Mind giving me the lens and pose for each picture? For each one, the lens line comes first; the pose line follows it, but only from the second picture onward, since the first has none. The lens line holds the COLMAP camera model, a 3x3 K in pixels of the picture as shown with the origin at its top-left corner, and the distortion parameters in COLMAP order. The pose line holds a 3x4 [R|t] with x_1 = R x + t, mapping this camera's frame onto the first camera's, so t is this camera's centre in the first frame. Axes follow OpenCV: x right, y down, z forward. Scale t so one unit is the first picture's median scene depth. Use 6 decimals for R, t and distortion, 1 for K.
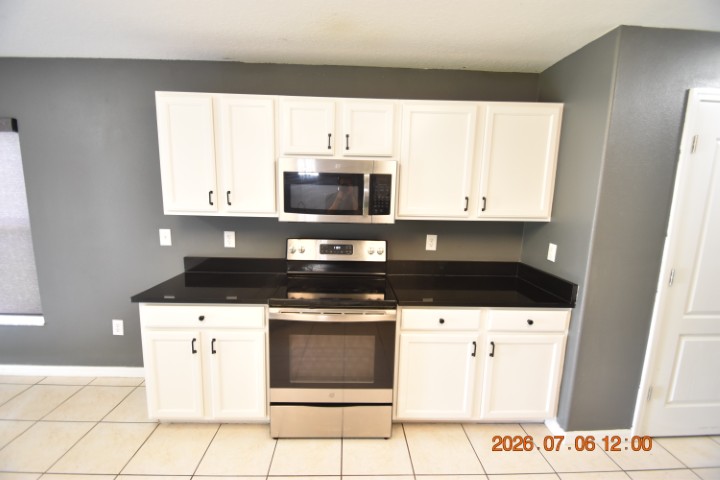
lens RADIAL K [[314.3, 0, 349.6], [0, 314.3, 243.4], [0, 0, 1]] dist [0.005561, -0.008992]
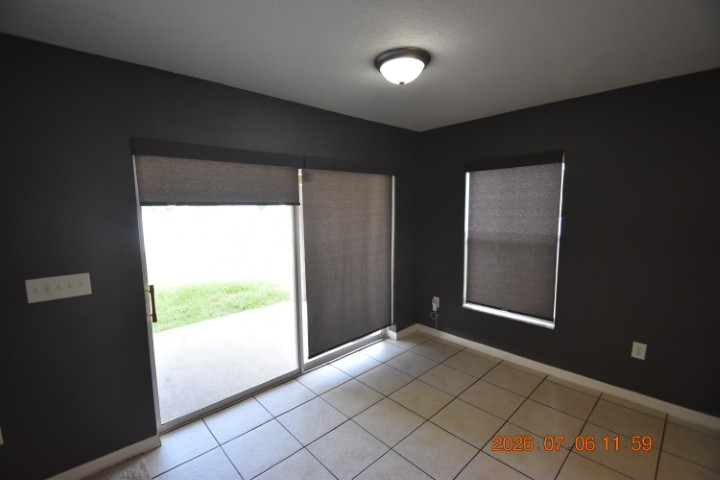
lens RADIAL K [[314.3, 0, 352.9], [0, 314.3, 243.9], [0, 0, 1]] dist [0.005561, -0.008992]
pose [[0.651068, 0.051297, -0.757284, -0.737490], [-0.089045, 0.995986, -0.009089, 0.034025], [0.753778, 0.073350, 0.653022, -0.385730]]
